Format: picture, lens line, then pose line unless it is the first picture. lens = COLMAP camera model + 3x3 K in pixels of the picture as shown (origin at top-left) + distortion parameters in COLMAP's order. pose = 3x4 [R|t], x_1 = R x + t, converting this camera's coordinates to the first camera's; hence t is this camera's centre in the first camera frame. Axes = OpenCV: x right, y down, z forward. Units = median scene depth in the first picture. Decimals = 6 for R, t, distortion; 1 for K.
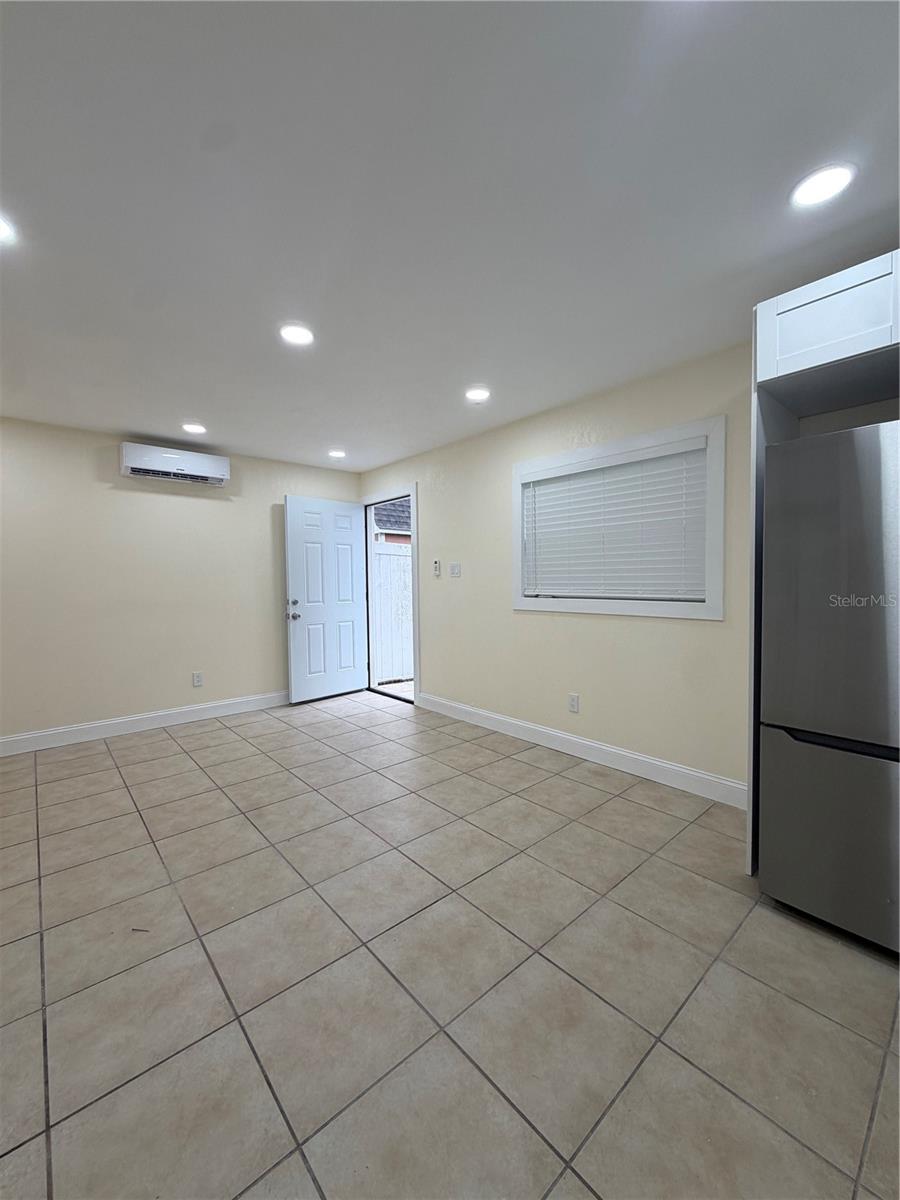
lens RADIAL K [[478.0, 0, 451.7], [0, 478.0, 599.7], [0, 0, 1]] dist [-0.000906, 0.000379]
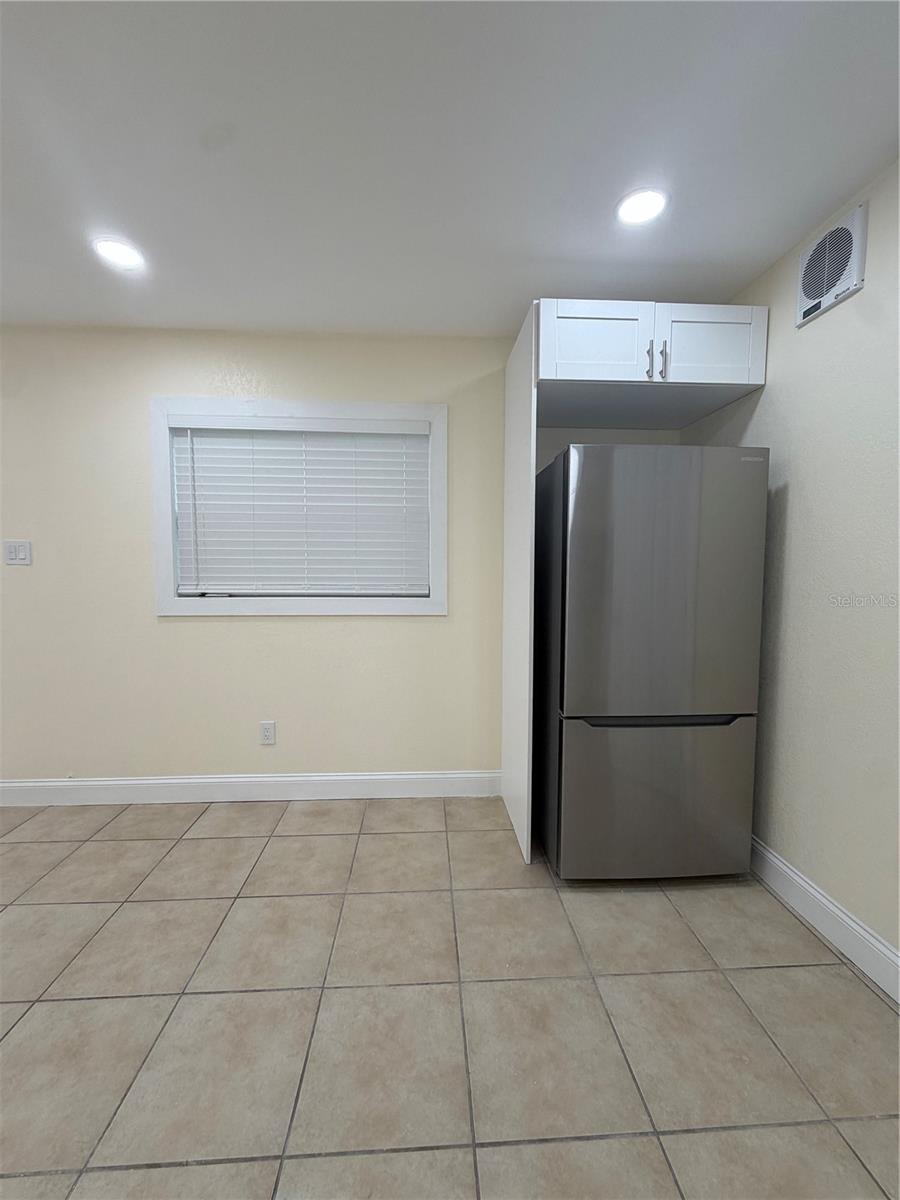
lens RADIAL K [[478.0, 0, 451.7], [0, 478.0, 598.9], [0, 0, 1]] dist [-0.000906, 0.000379]
pose [[0.617254, -0.041380, 0.785675, -0.238477], [0.022510, 0.999136, 0.034938, -0.029106], [-0.786442, -0.003880, 0.617652, 0.452548]]
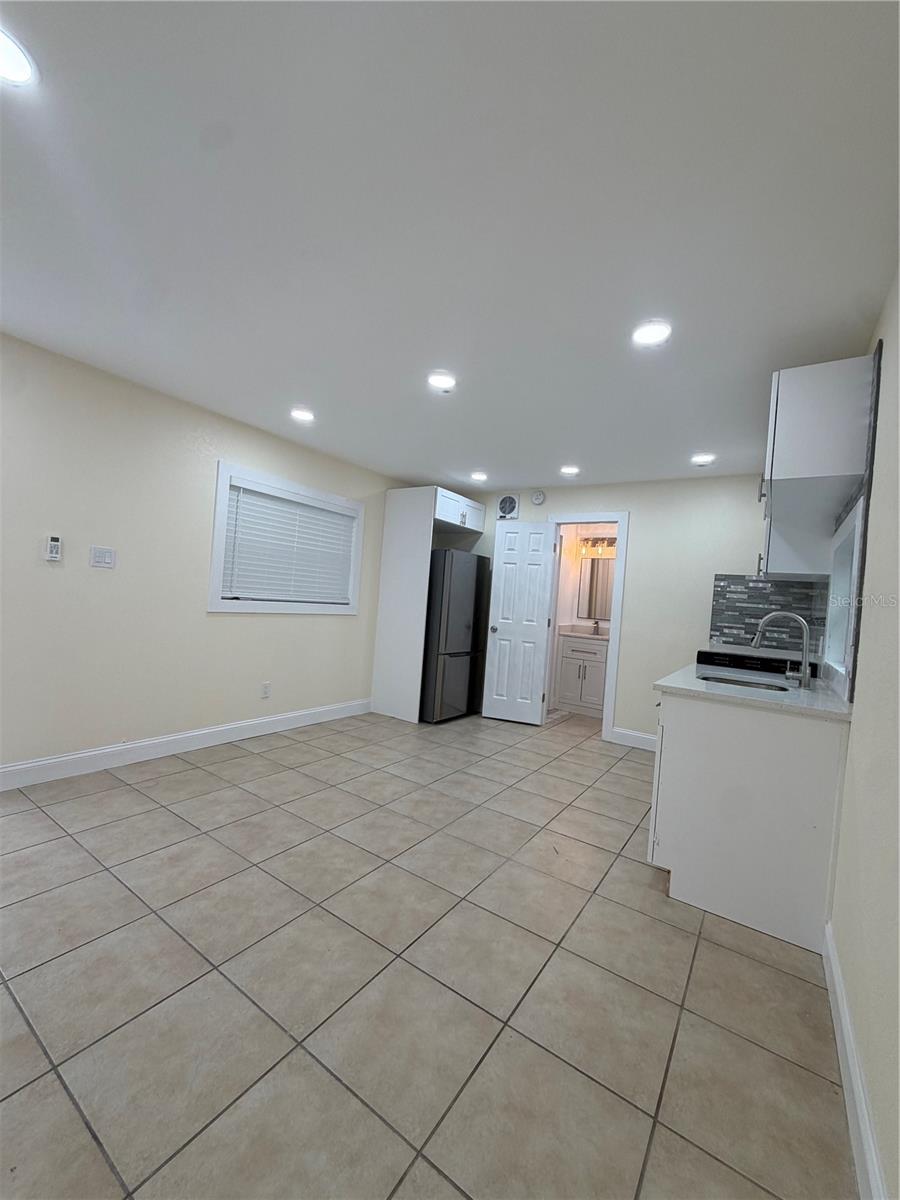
lens RADIAL K [[478.0, 0, 449.2], [0, 478.0, 599.6], [0, 0, 1]] dist [-0.000906, 0.000379]
pose [[-0.246753, -0.011249, 0.969013, -1.518229], [-0.033537, 0.999433, 0.003062, -0.038331], [-0.968498, -0.031742, -0.246991, 1.313447]]
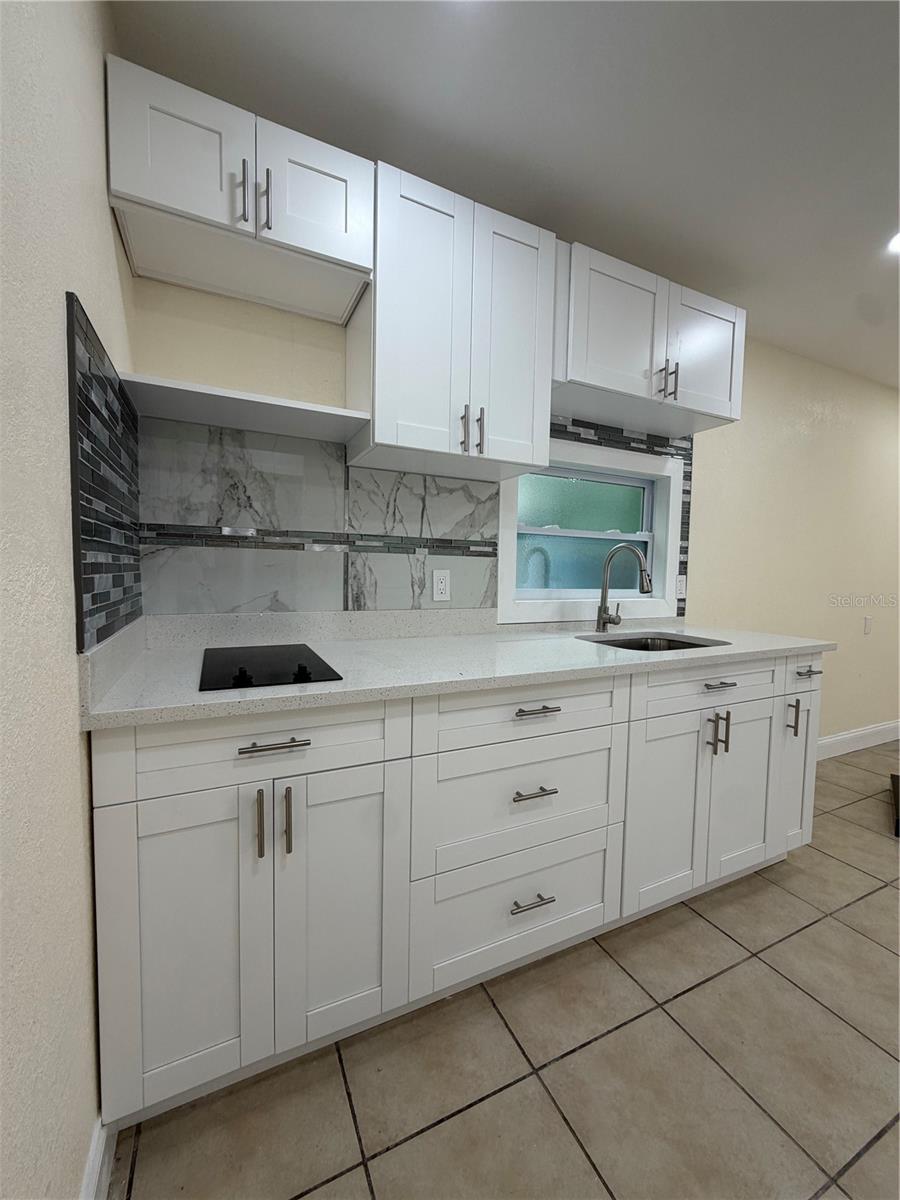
lens RADIAL K [[478.0, 0, 451.4], [0, 478.0, 598.0], [0, 0, 1]] dist [-0.000906, 0.000379]
pose [[-0.274268, 0.064397, -0.959495, 0.318920], [-0.056162, 0.994980, 0.082832, 0.012209], [0.960012, 0.076605, -0.269274, 0.226409]]
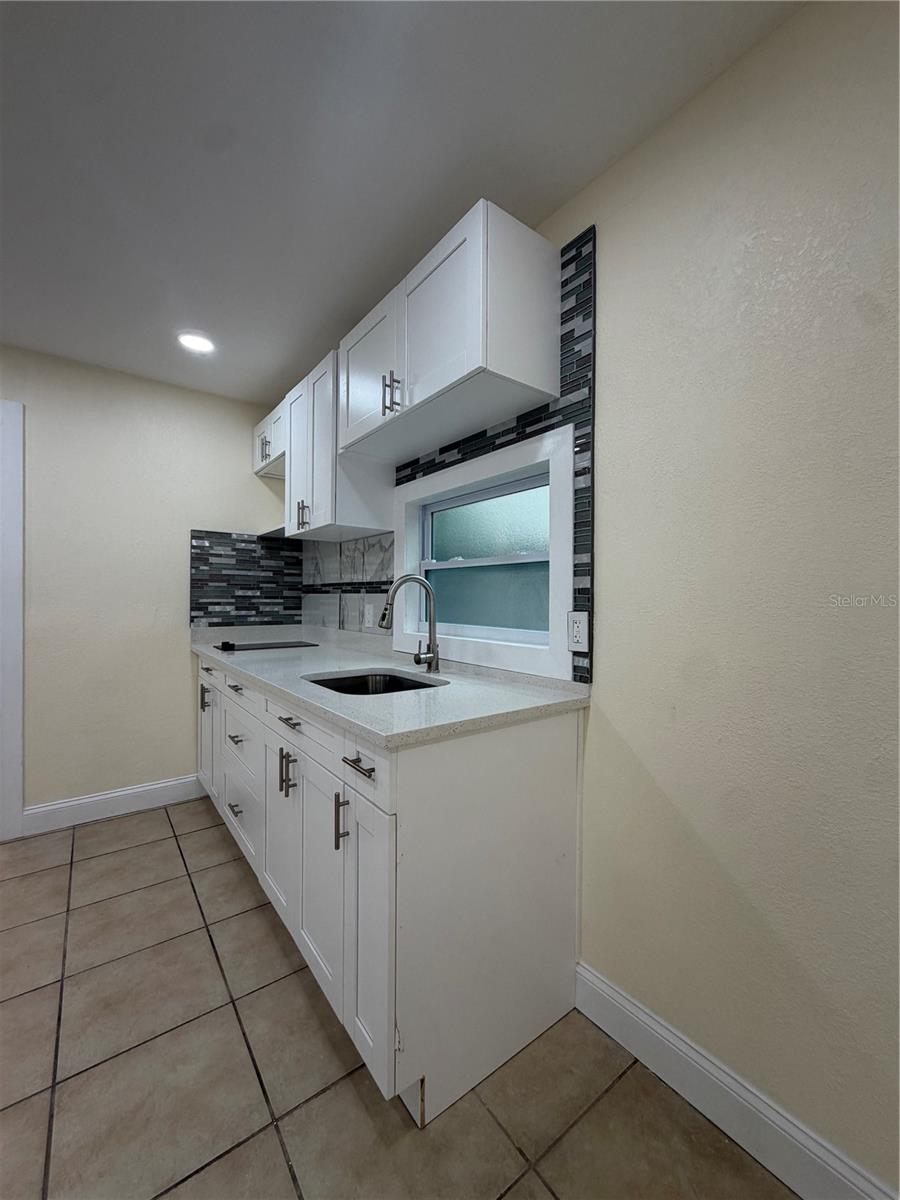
lens RADIAL K [[478.0, 0, 453.0], [0, 478.0, 598.8], [0, 0, 1]] dist [-0.000906, 0.000379]
pose [[-0.996979, 0.006198, 0.077423, -0.774544], [0.009437, 0.999092, 0.041542, -0.025457], [-0.077095, 0.042147, -0.996132, 1.102070]]
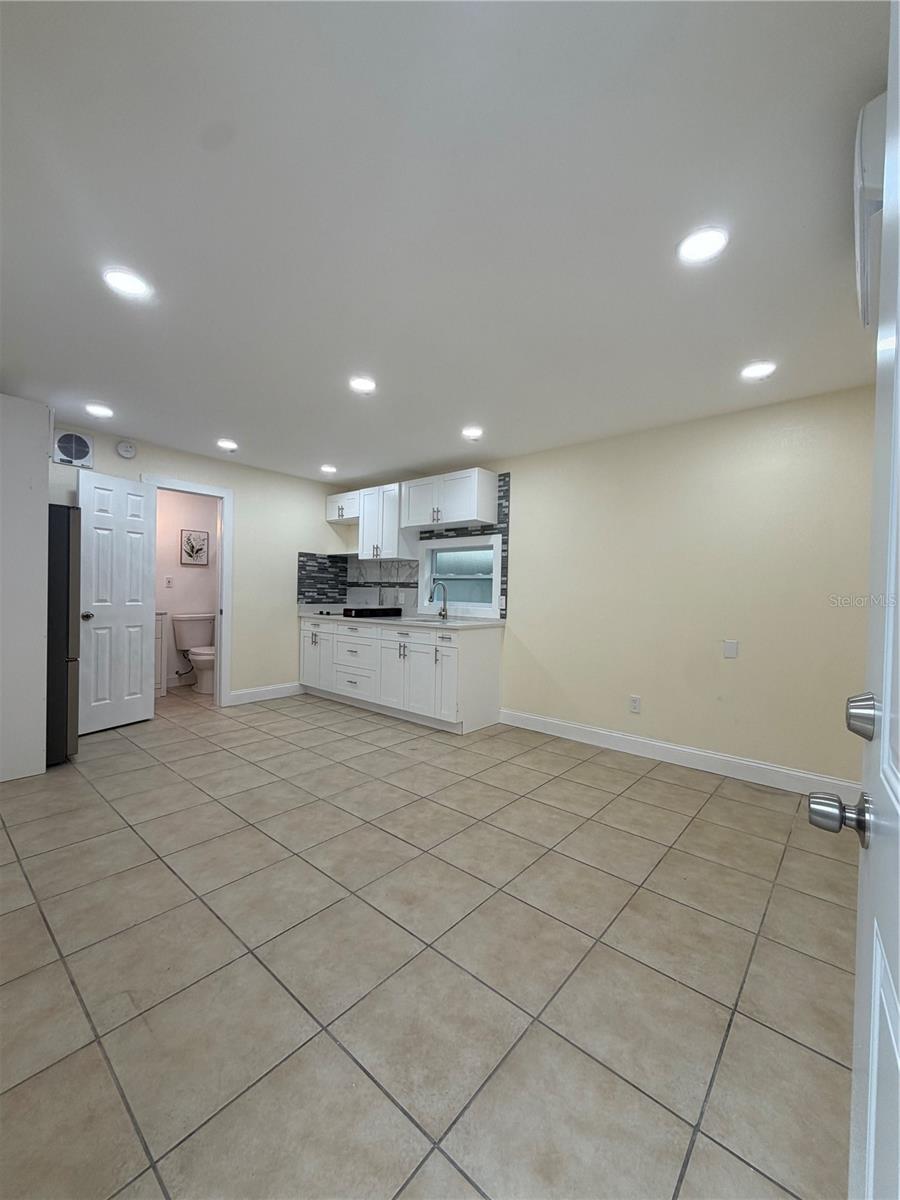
lens RADIAL K [[478.0, 0, 452.3], [0, 478.0, 598.0], [0, 0, 1]] dist [-0.000906, 0.000379]
pose [[-0.990577, -0.008834, -0.136672, -0.408918], [-0.016237, 0.998455, 0.053149, -0.074407], [0.135991, 0.054867, -0.989190, 2.409075]]
